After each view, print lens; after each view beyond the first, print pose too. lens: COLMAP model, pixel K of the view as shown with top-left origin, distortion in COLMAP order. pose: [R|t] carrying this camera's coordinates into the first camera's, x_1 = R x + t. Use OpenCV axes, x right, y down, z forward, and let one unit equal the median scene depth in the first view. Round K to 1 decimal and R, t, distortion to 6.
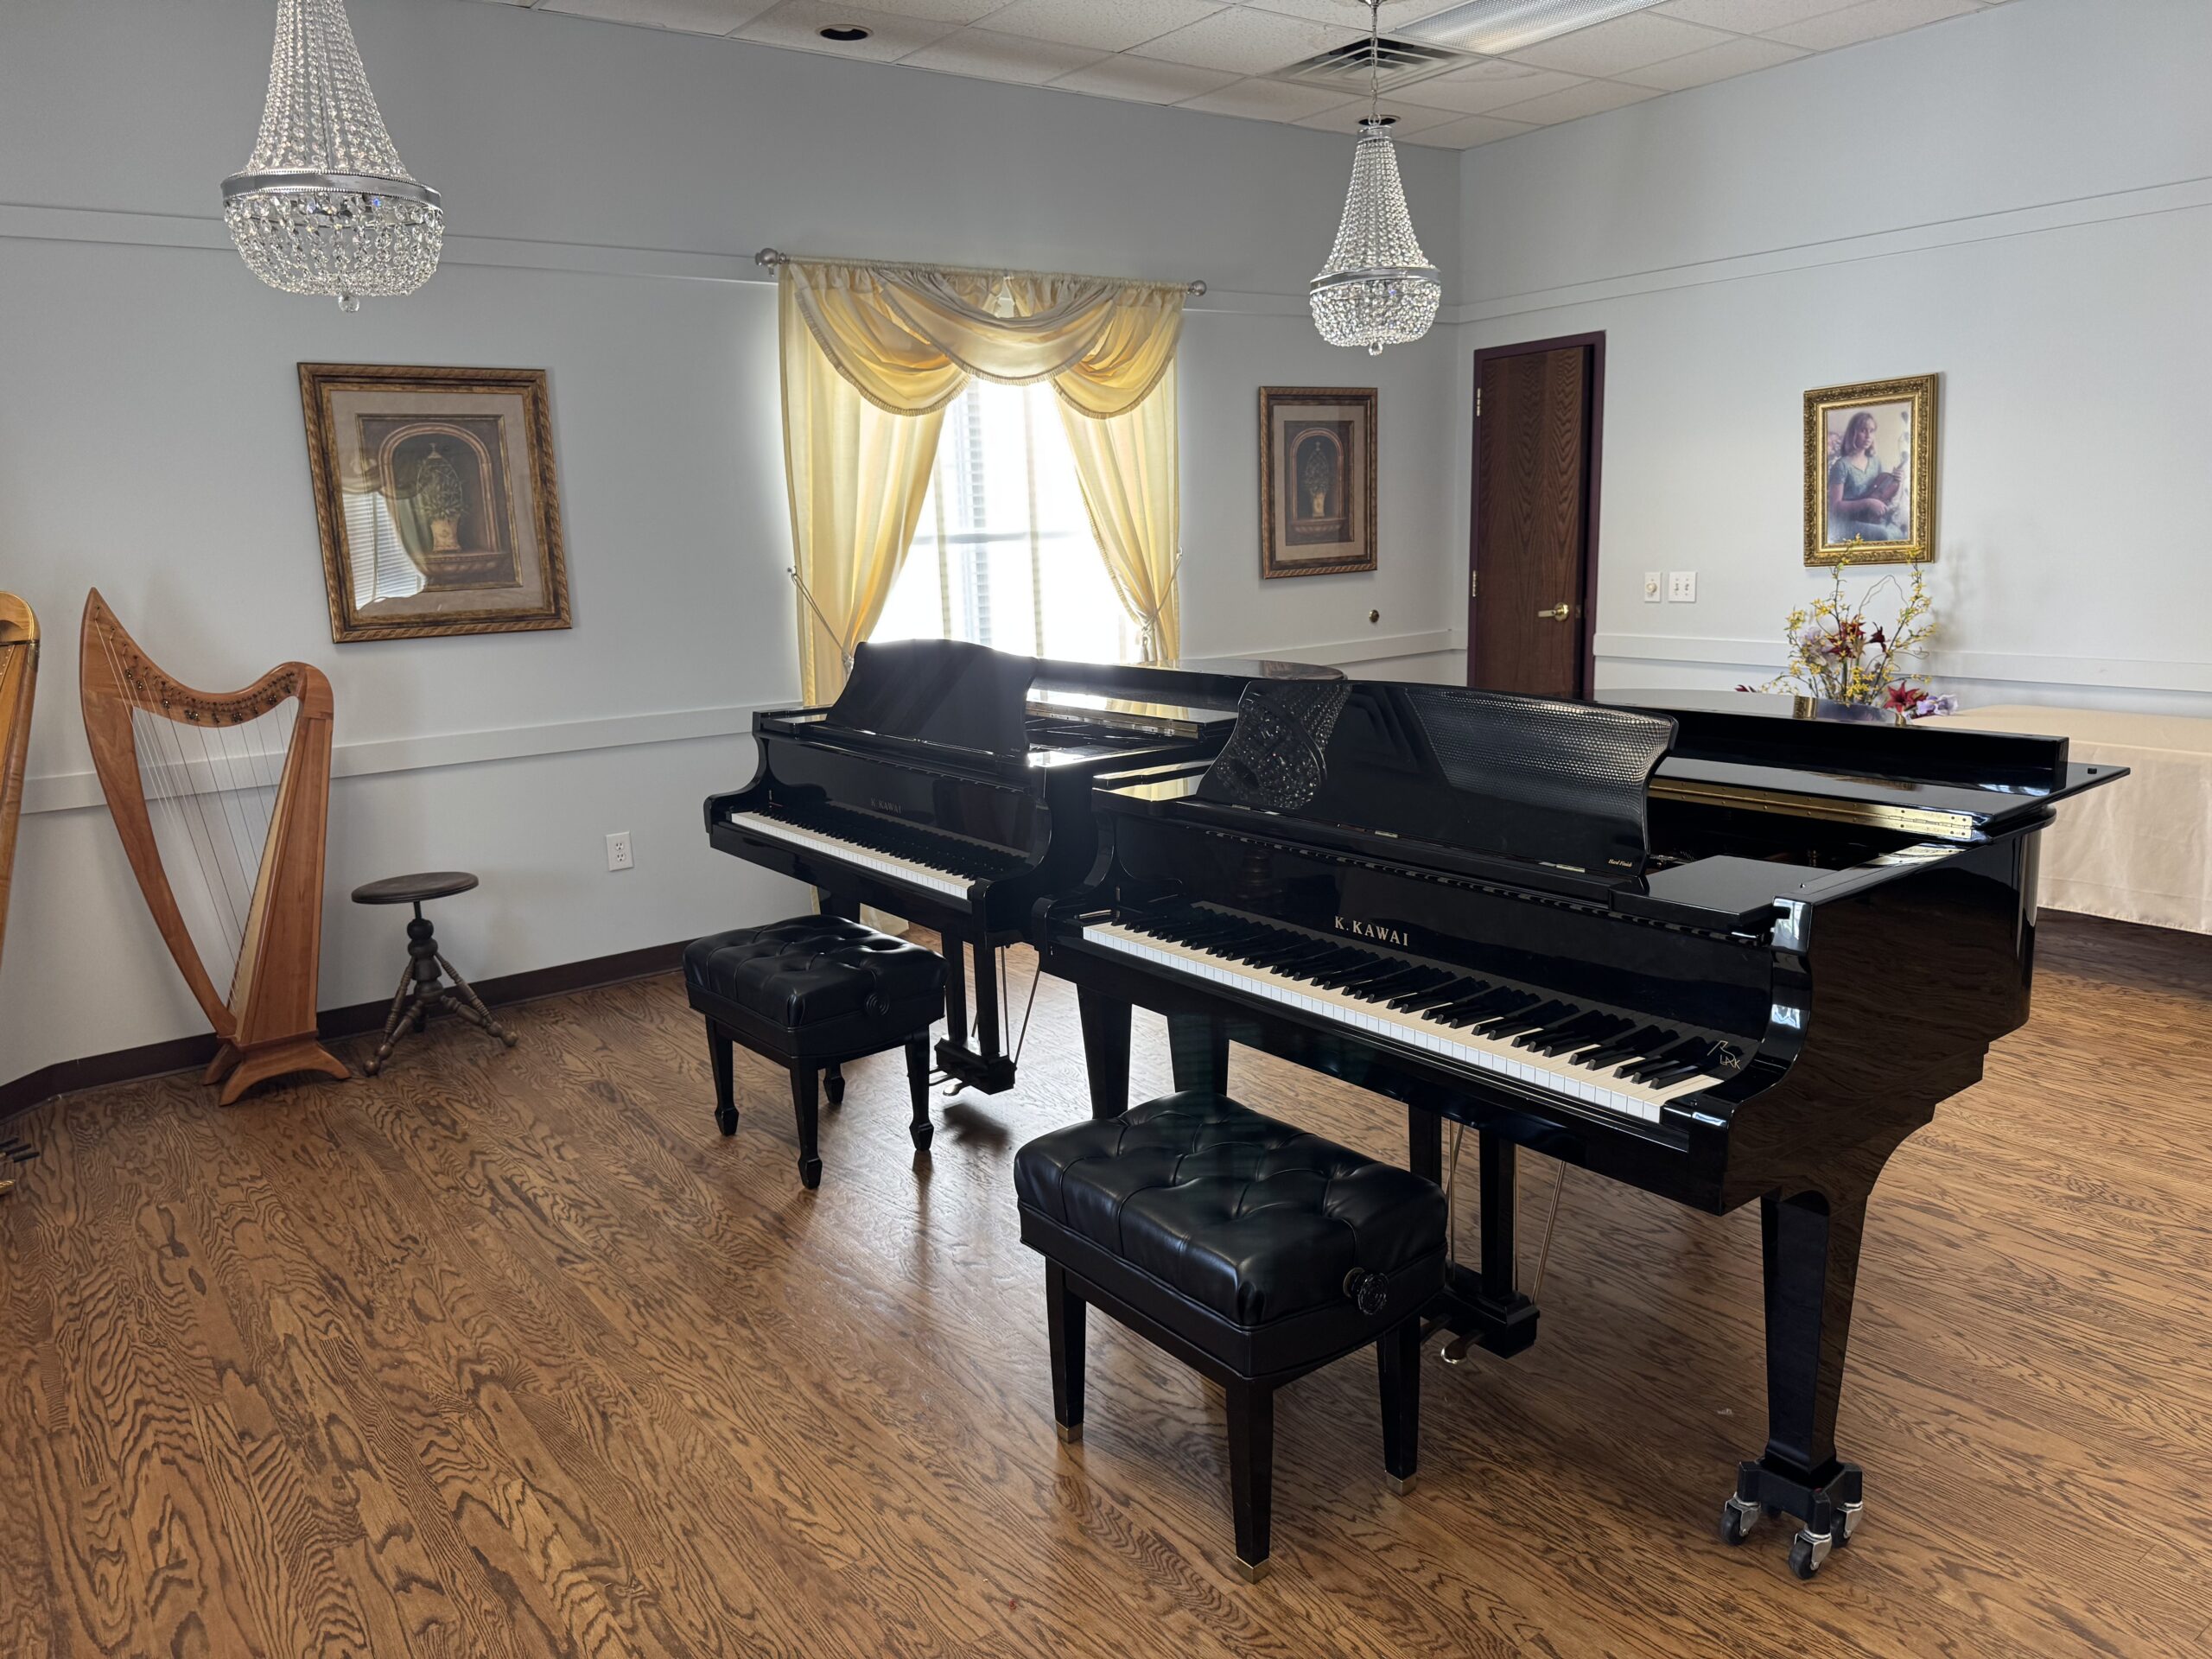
lens RADIAL K [[1566.4, 0, 1120.1], [0, 1566.4, 820.5], [0, 0, 1]] dist [0.110167, -0.140489]
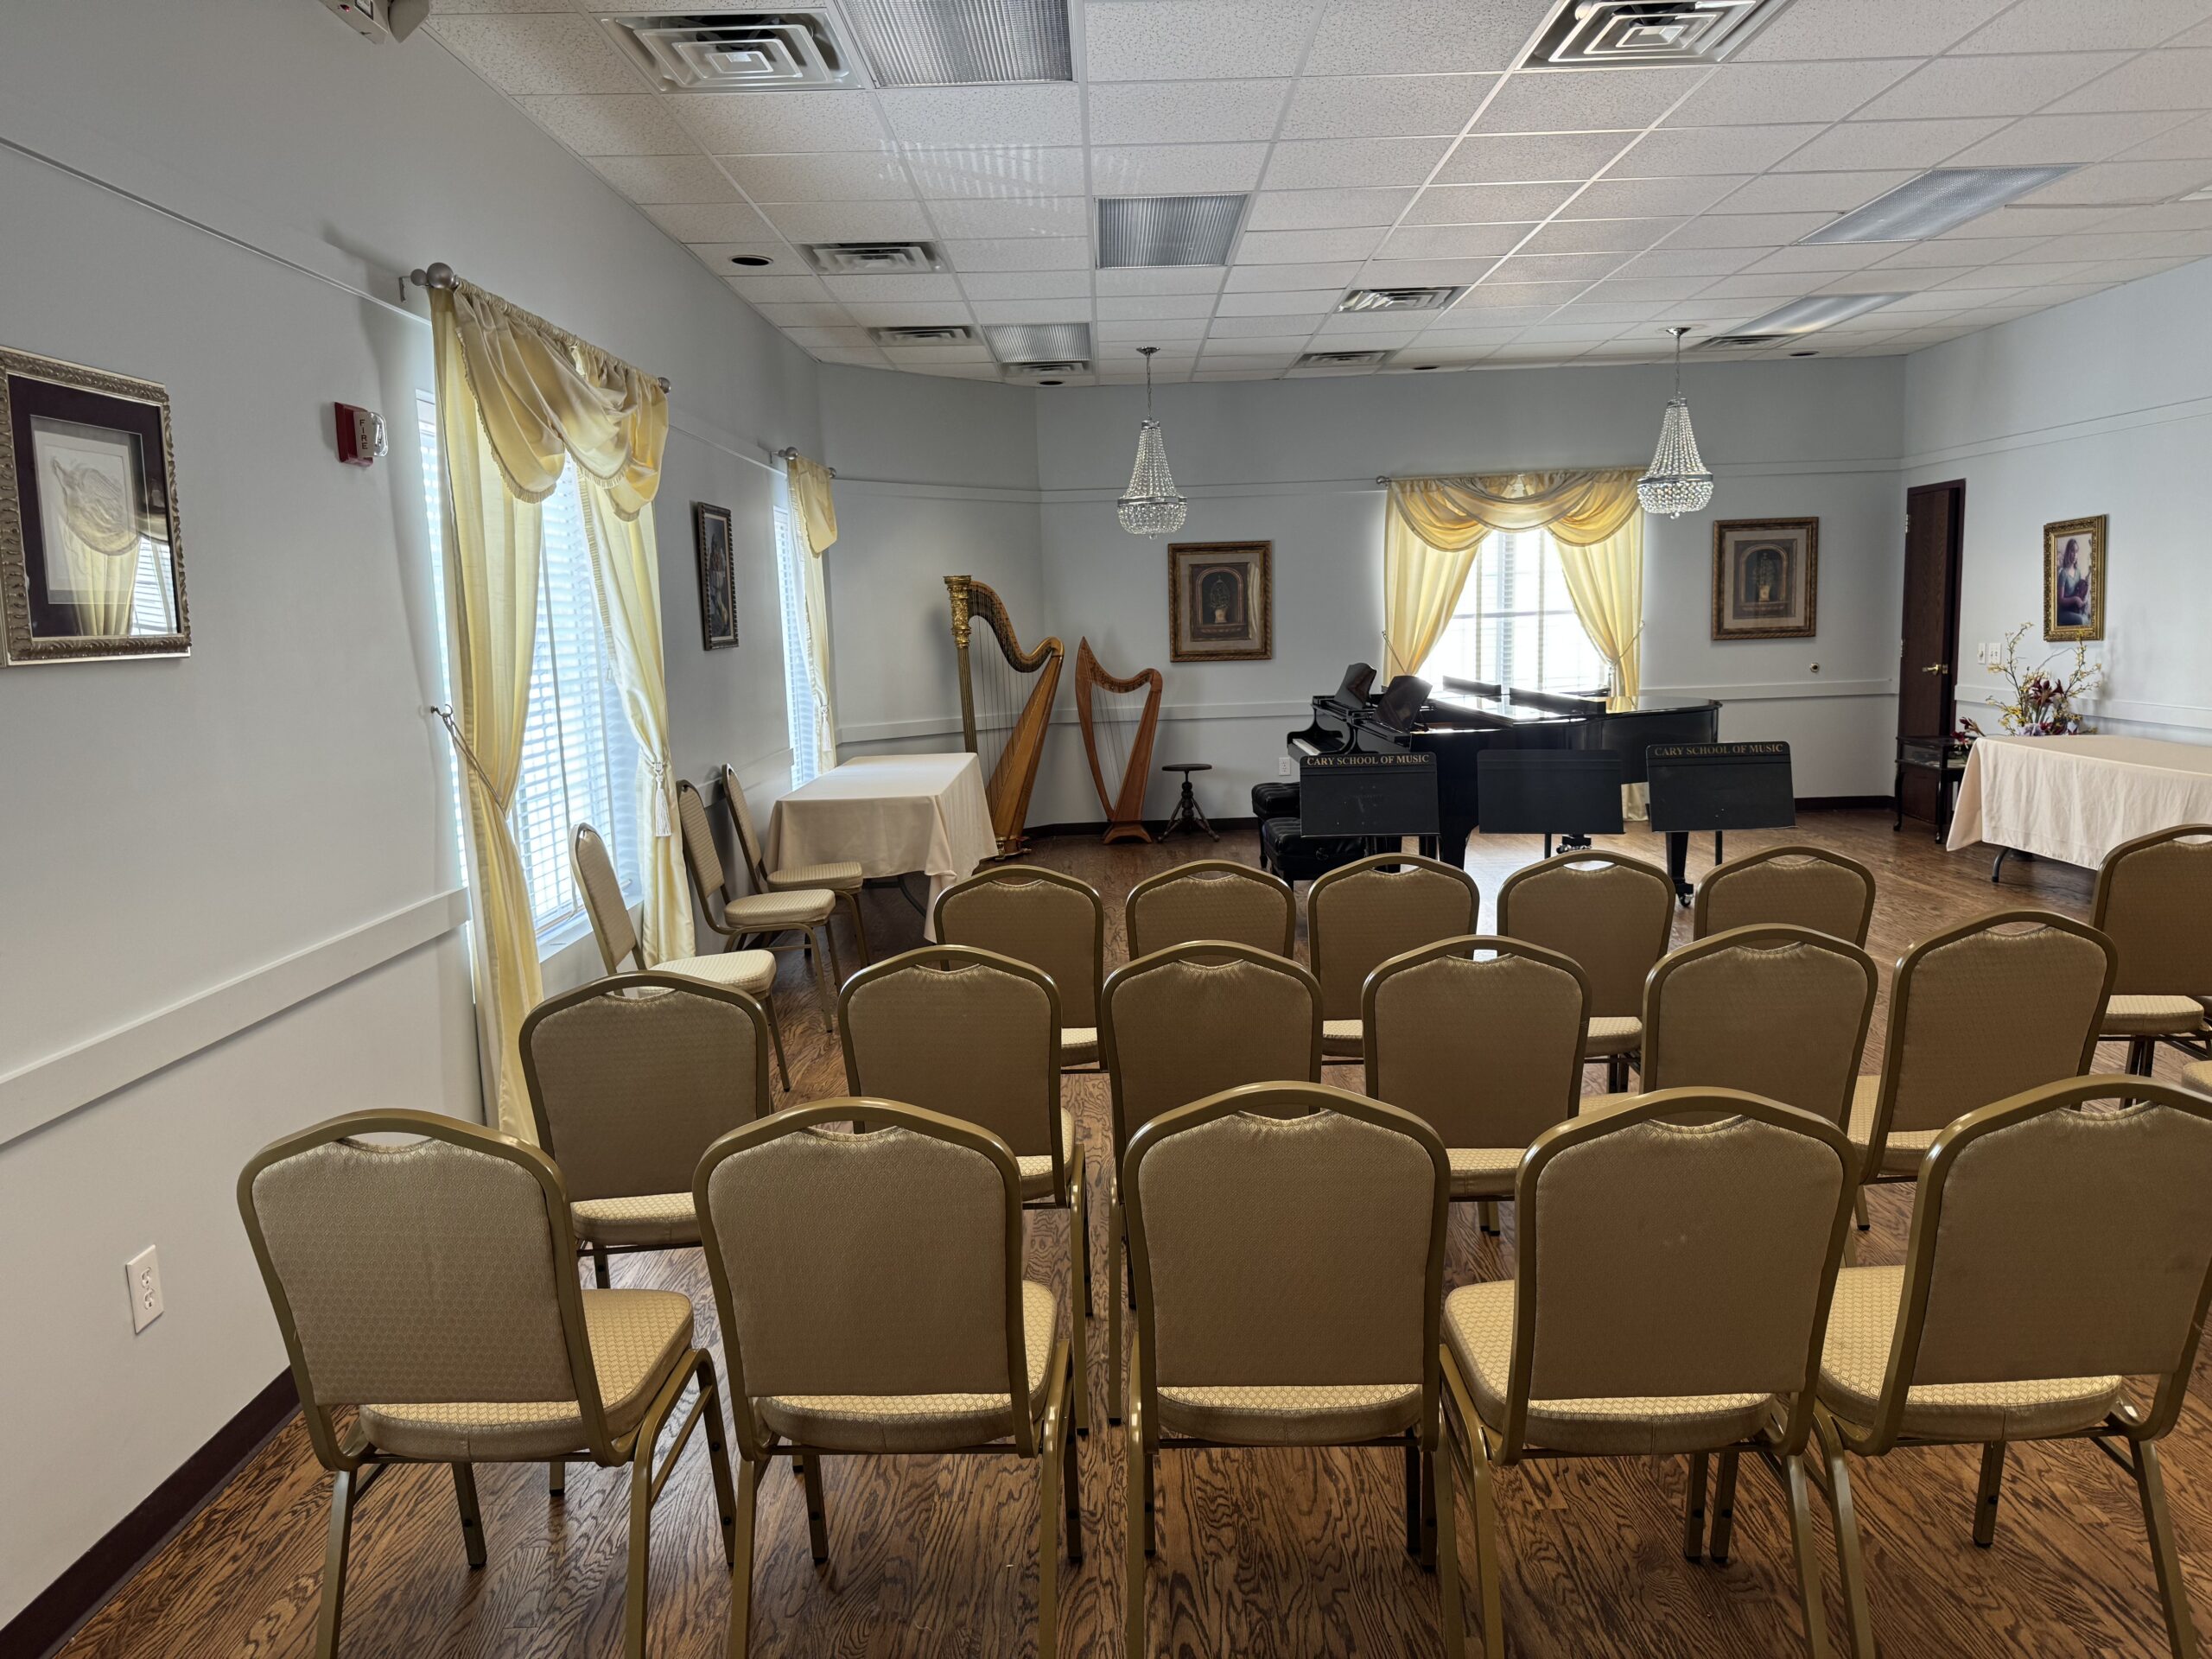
lens RADIAL K [[1566.4, 0, 1120.1], [0, 1566.4, 820.5], [0, 0, 1]] dist [0.110167, -0.140489]
pose [[0.807200, 0.088453, -0.583613, 0.659446], [-0.107471, 0.994206, 0.002039, 0.100452], [0.580412, 0.061076, 0.812029, -0.730066]]
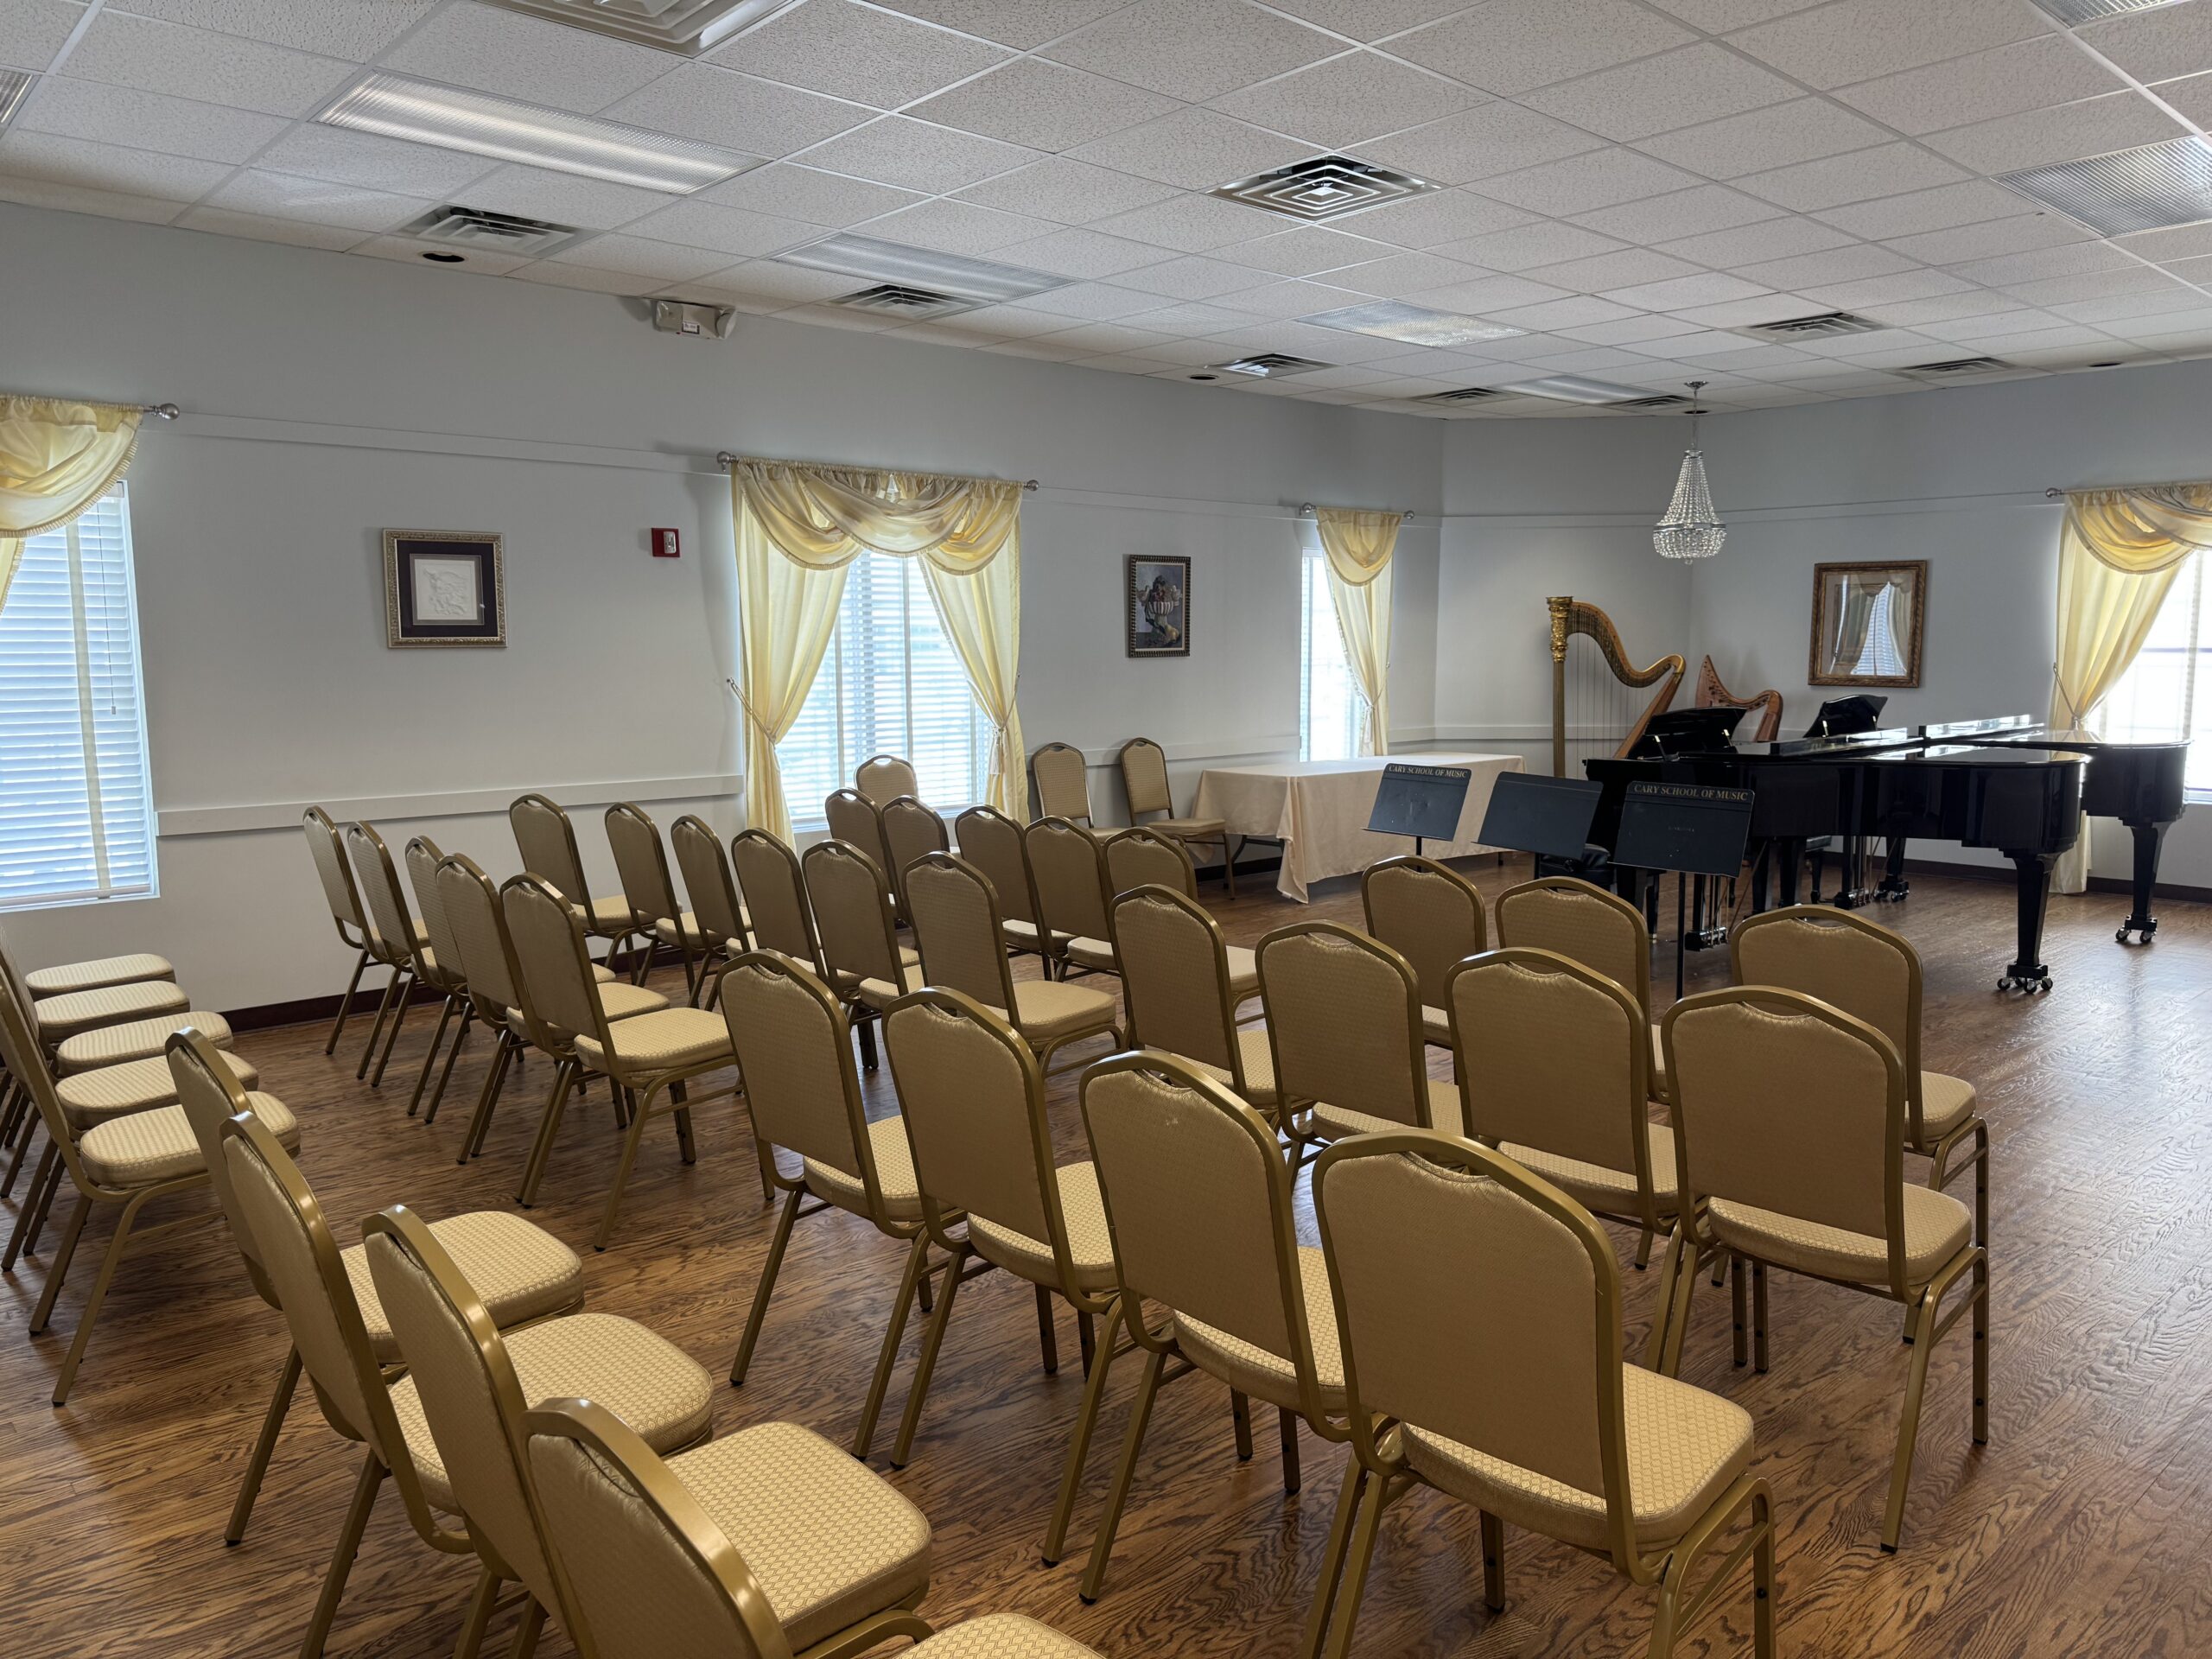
lens RADIAL K [[1566.4, 0, 1120.1], [0, 1566.4, 820.5], [0, 0, 1]] dist [0.110167, -0.140489]
pose [[0.099288, 0.157077, -0.982583, 1.363912], [-0.183546, 0.973409, 0.137063, -0.044145], [0.977984, 0.166740, 0.125478, -0.172453]]
